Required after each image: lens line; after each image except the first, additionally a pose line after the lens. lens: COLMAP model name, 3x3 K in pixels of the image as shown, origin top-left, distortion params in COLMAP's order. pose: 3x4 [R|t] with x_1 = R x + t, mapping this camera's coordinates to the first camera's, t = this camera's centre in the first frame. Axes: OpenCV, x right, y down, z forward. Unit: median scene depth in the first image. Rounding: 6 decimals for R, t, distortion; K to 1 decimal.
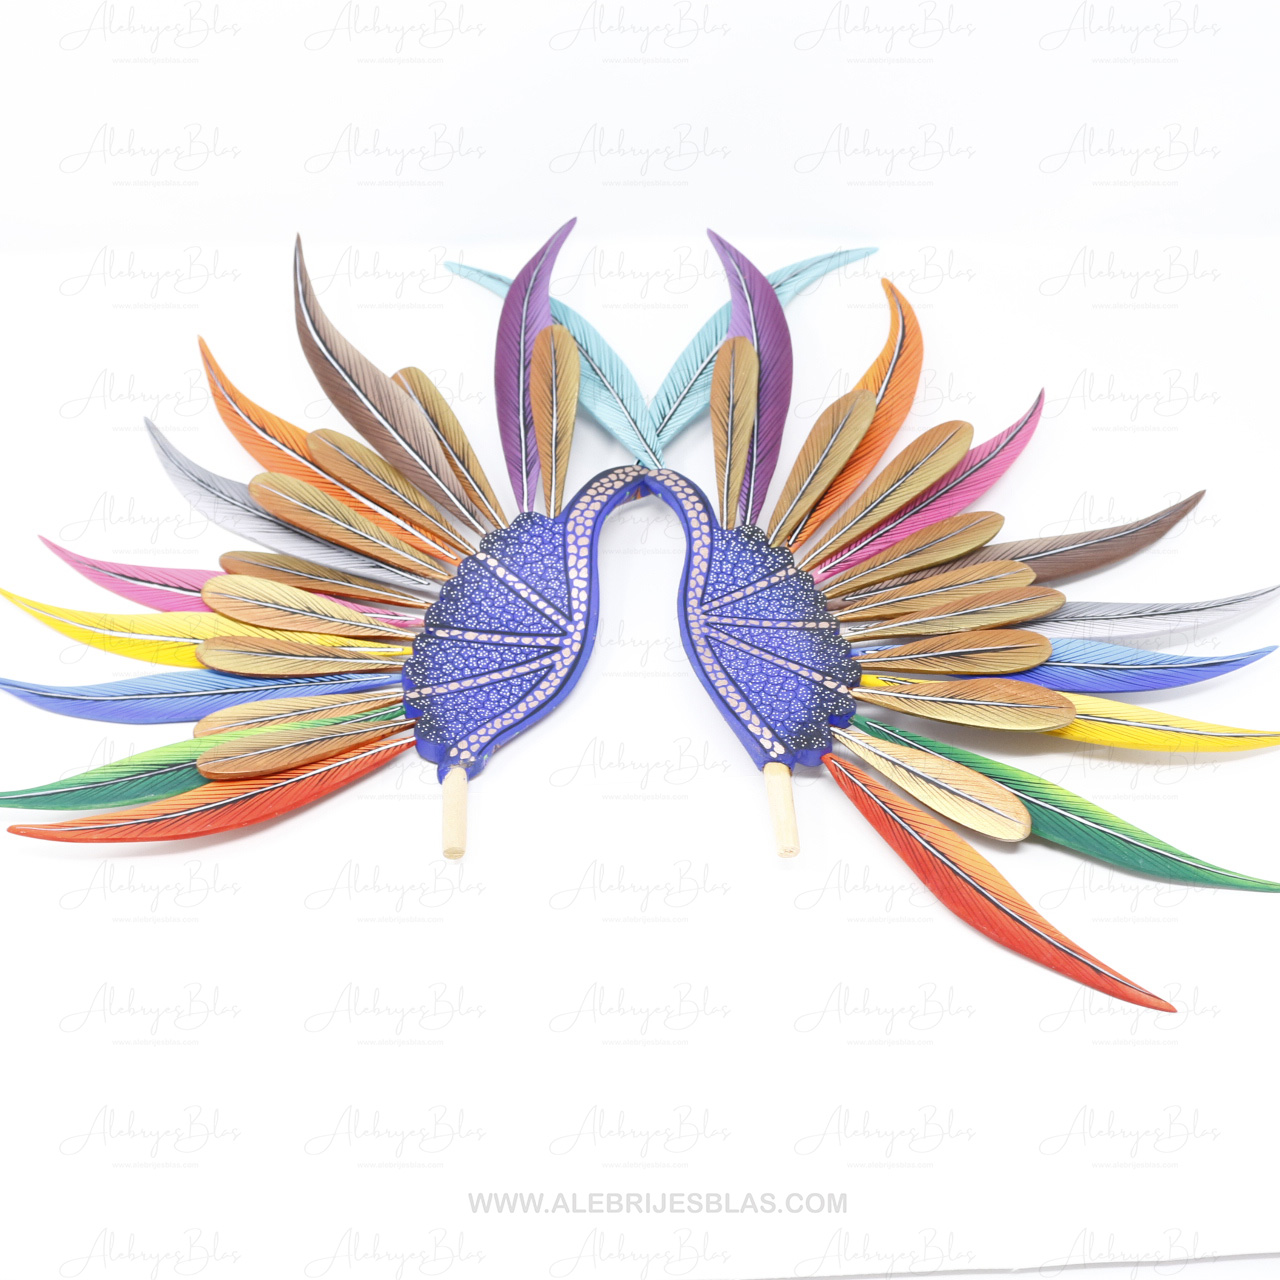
lens RADIAL K [[1589.5, 0, 640.0], [0, 1589.5, 640.0], [0, 0, 1]] dist [-0.183744, -0.005330]
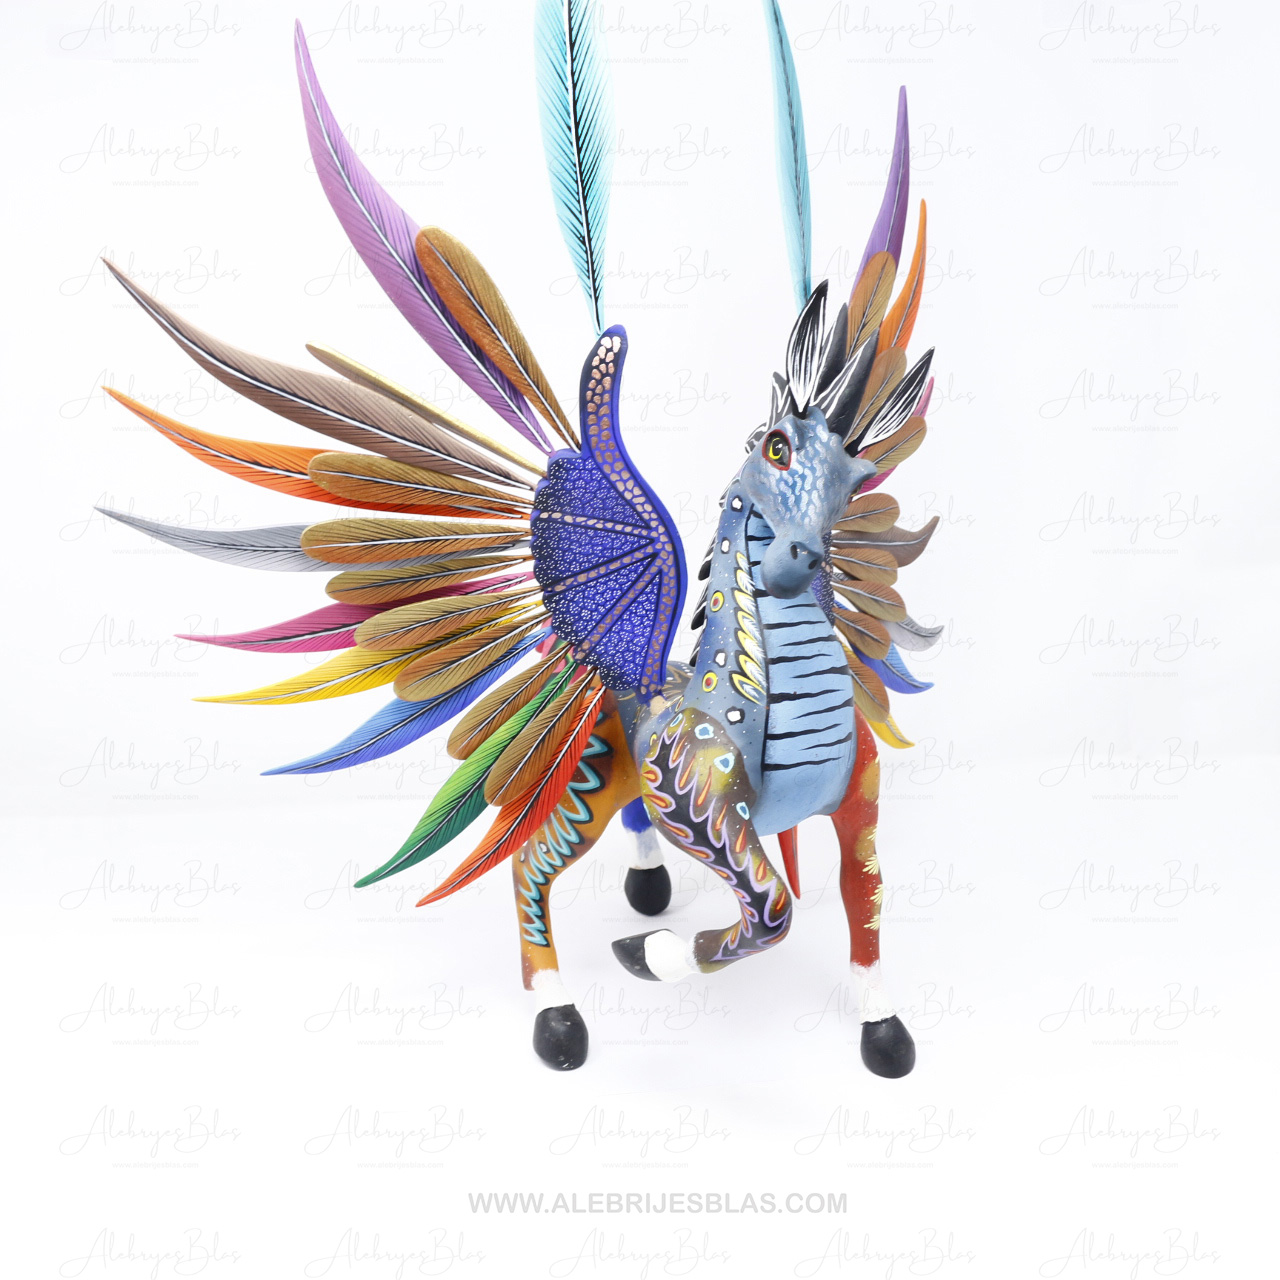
lens RADIAL K [[1589.5, 0, 640.0], [0, 1589.5, 640.0], [0, 0, 1]] dist [-0.183744, -0.005330]
pose [[0.862757, -0.433018, -0.261048, 0.208996], [0.437871, 0.381713, 0.813980, -0.898515], [-0.252823, -0.816573, 0.518932, 0.353690]]
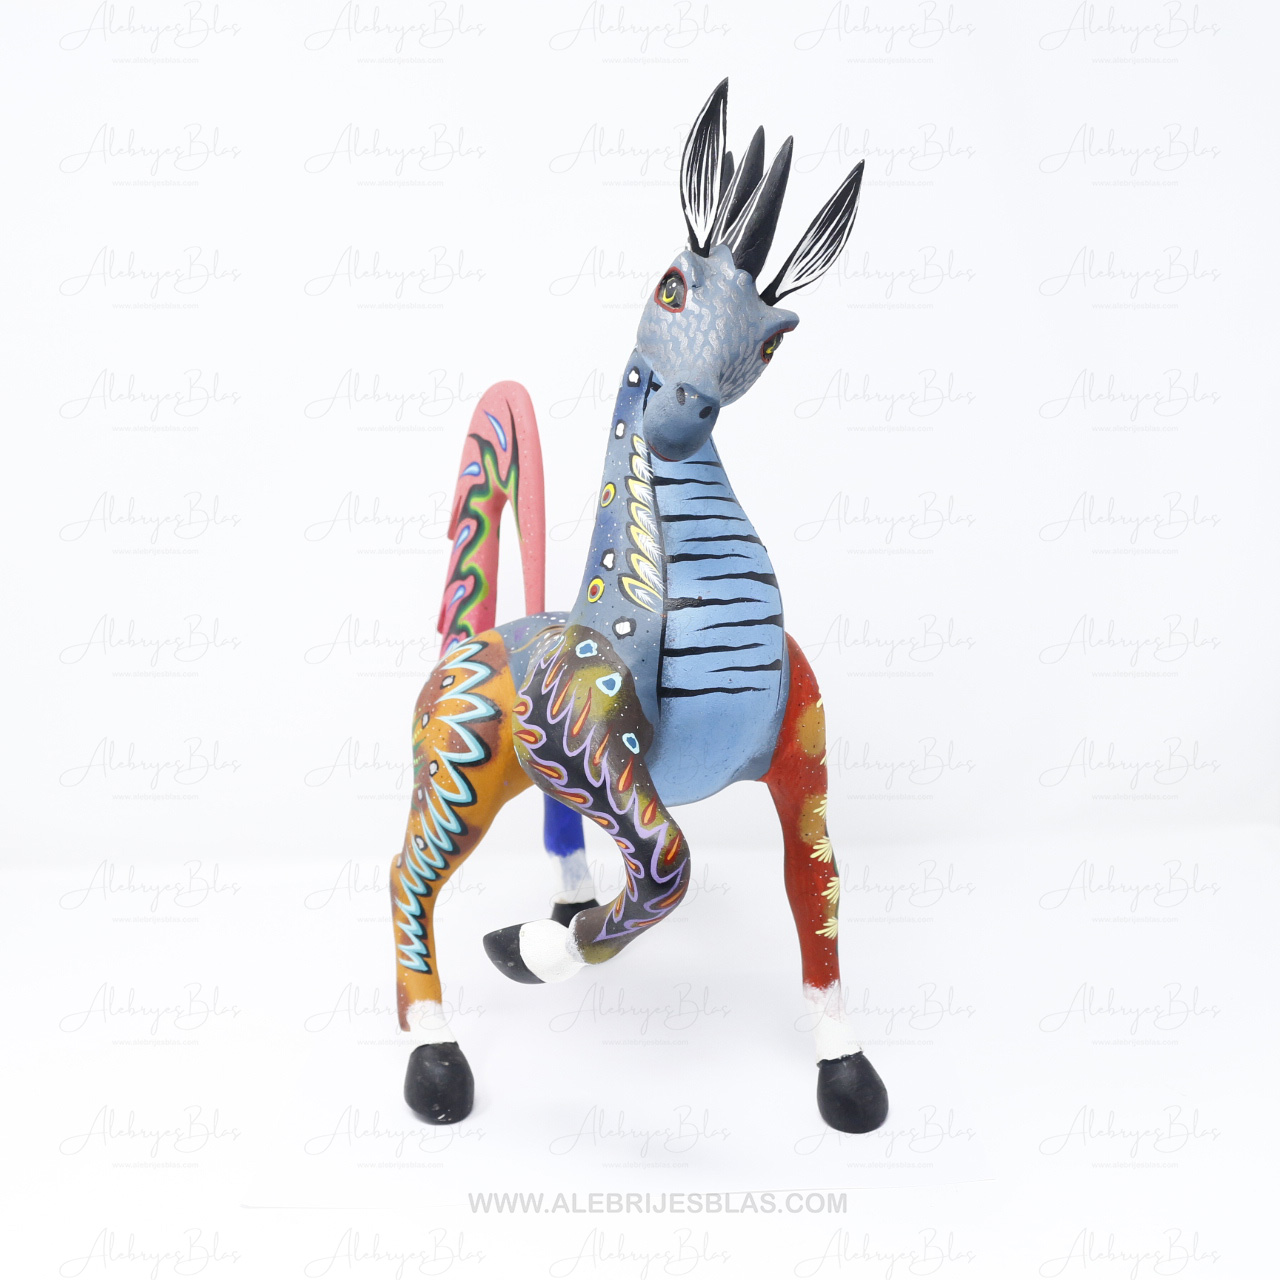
lens RADIAL K [[1804.2, 0, 640.0], [0, 1804.2, 640.0], [0, 0, 1]] dist [-0.169239, 0.038176]
pose [[0.851315, -0.462042, -0.248556, 0.205715], [0.469845, 0.460579, 0.753069, -0.690715], [-0.233469, -0.757881, 0.609186, 0.255838]]
